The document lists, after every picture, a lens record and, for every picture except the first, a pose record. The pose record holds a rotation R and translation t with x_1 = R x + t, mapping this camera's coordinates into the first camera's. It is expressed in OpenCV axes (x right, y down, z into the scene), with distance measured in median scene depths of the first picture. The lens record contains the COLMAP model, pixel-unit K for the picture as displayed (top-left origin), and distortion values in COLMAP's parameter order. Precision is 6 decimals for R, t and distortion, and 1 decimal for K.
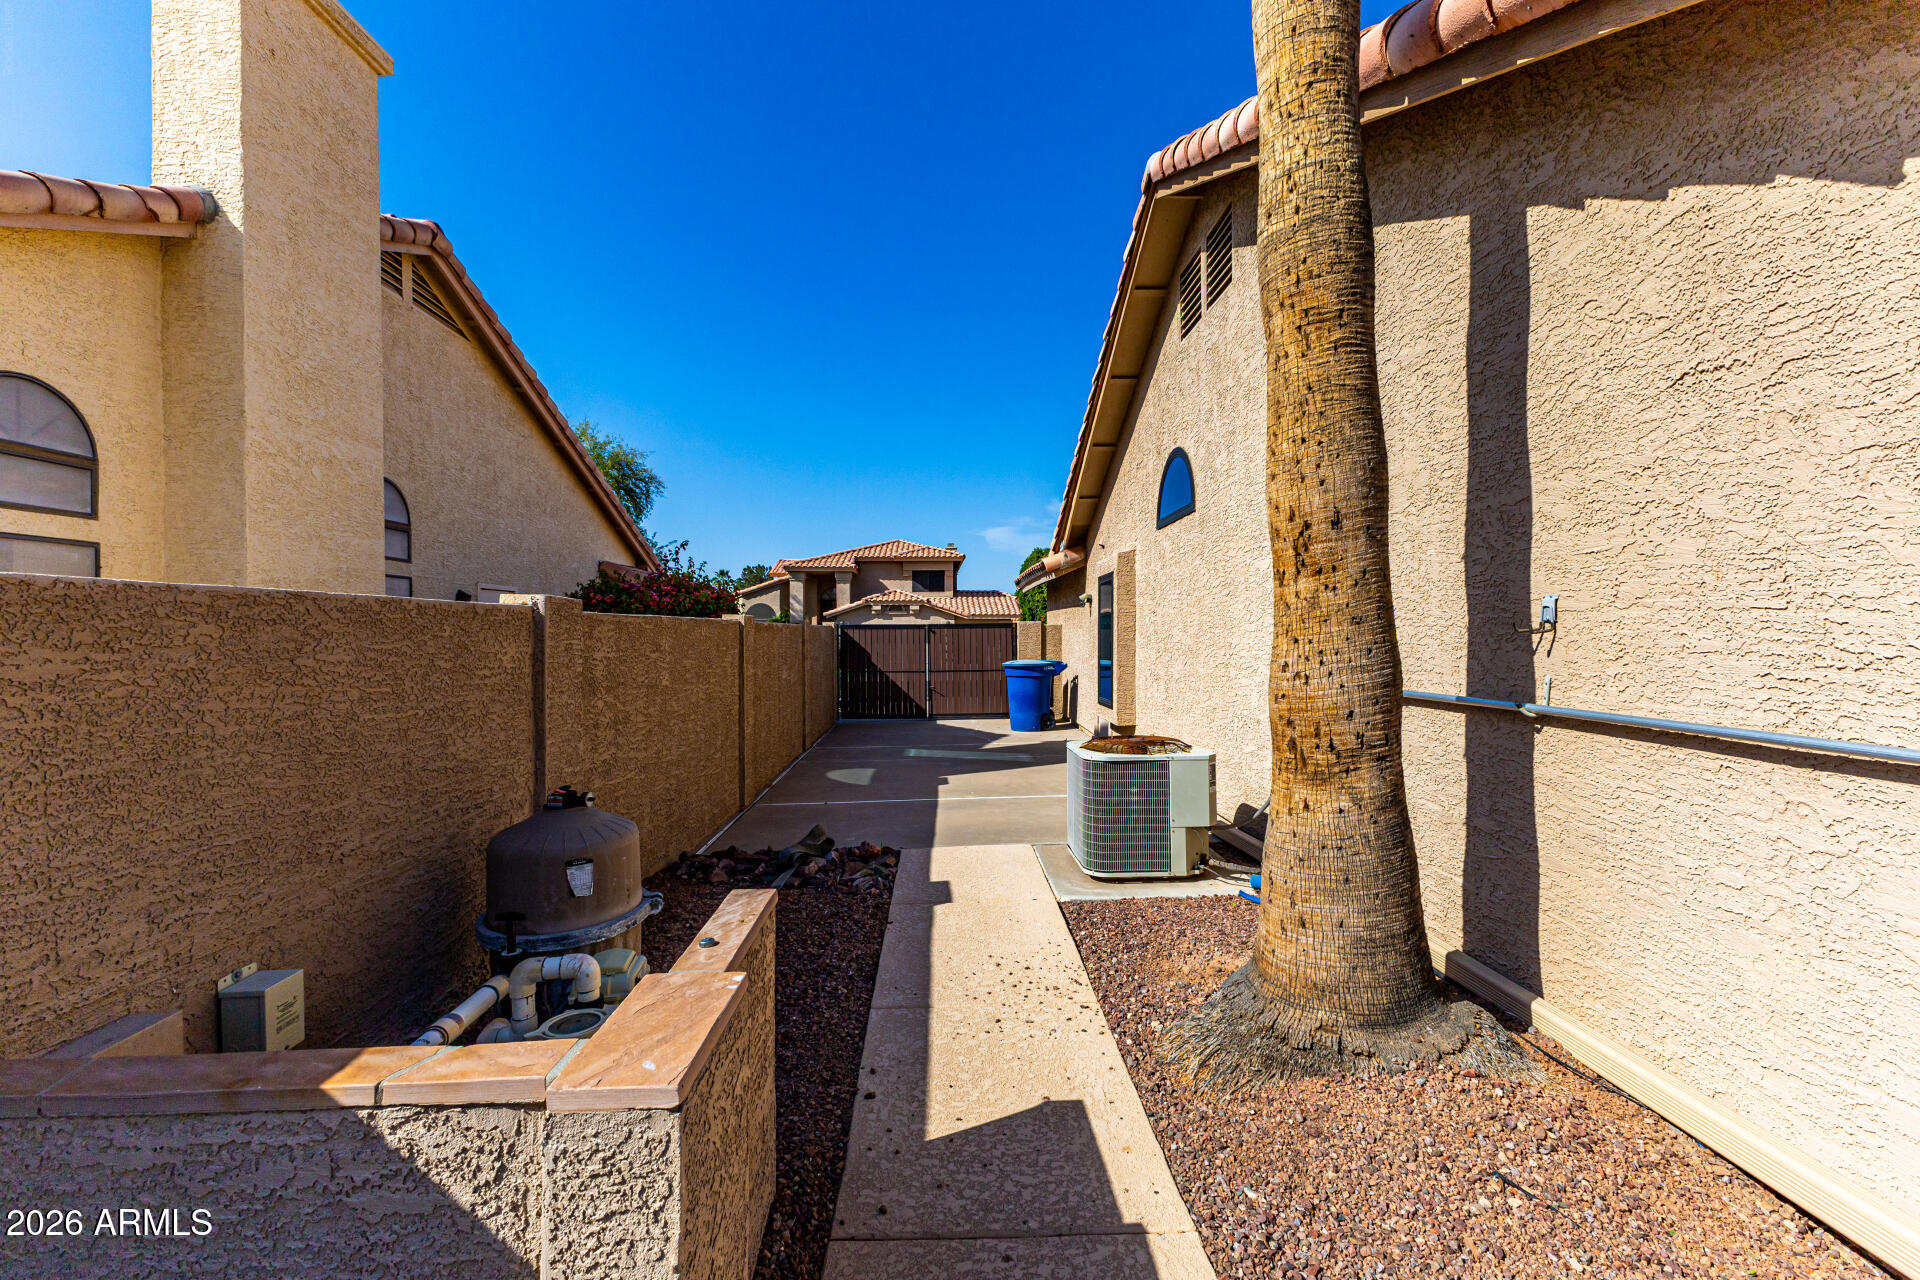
lens RADIAL K [[824.0, 0, 960.6], [0, 824.0, 638.1], [0, 0, 1]] dist [0.007513, -0.000555]
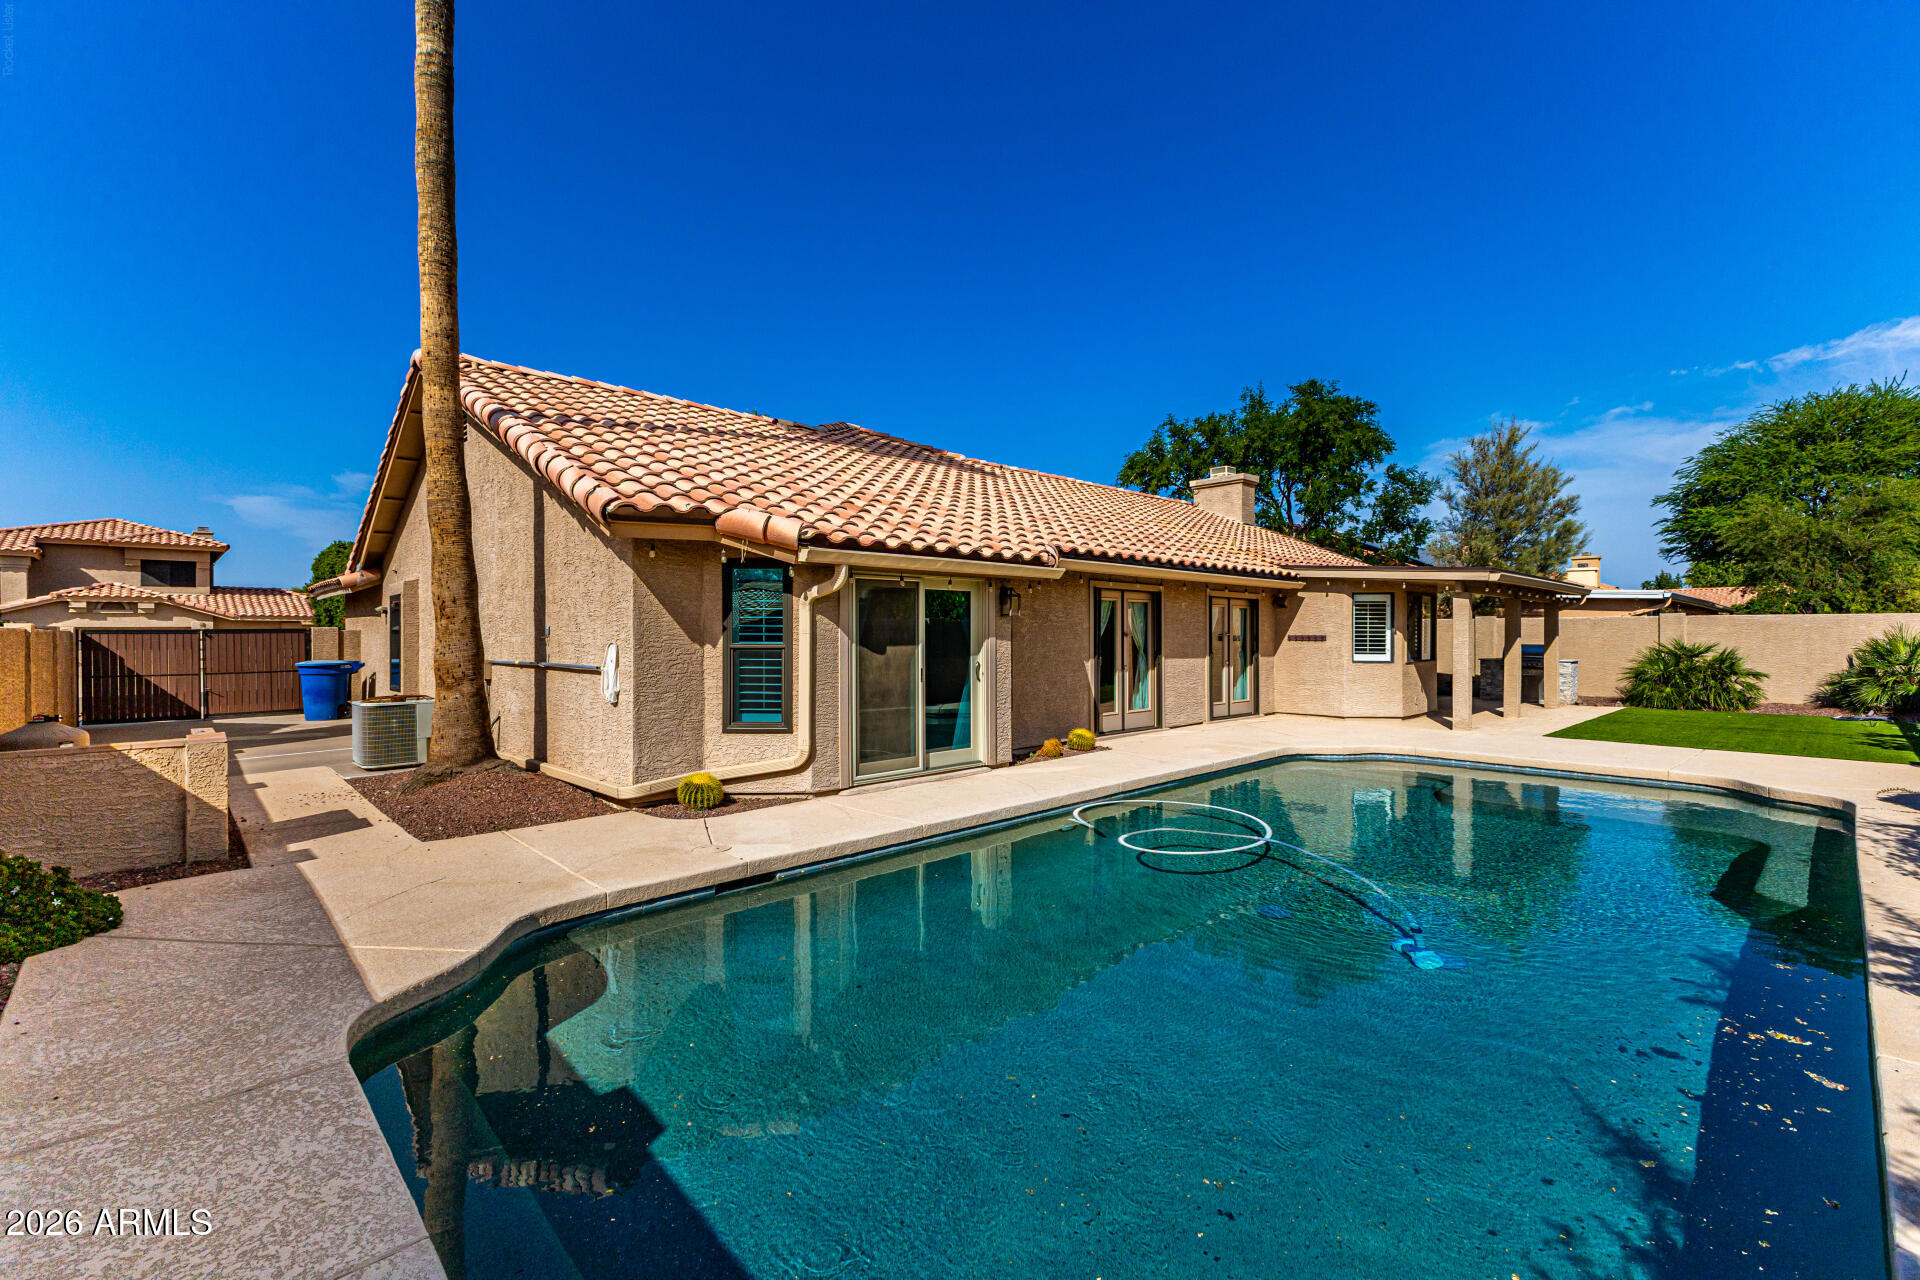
lens RADIAL K [[824.0, 0, 960.6], [0, 824.0, 638.1], [0, 0, 1]] dist [0.007513, -0.000555]
pose [[0.740282, -0.002232, 0.672293, -0.041715], [0.004976, 0.999985, -0.002159, 0.001789], [-0.672278, 0.004943, 0.740282, -0.515726]]
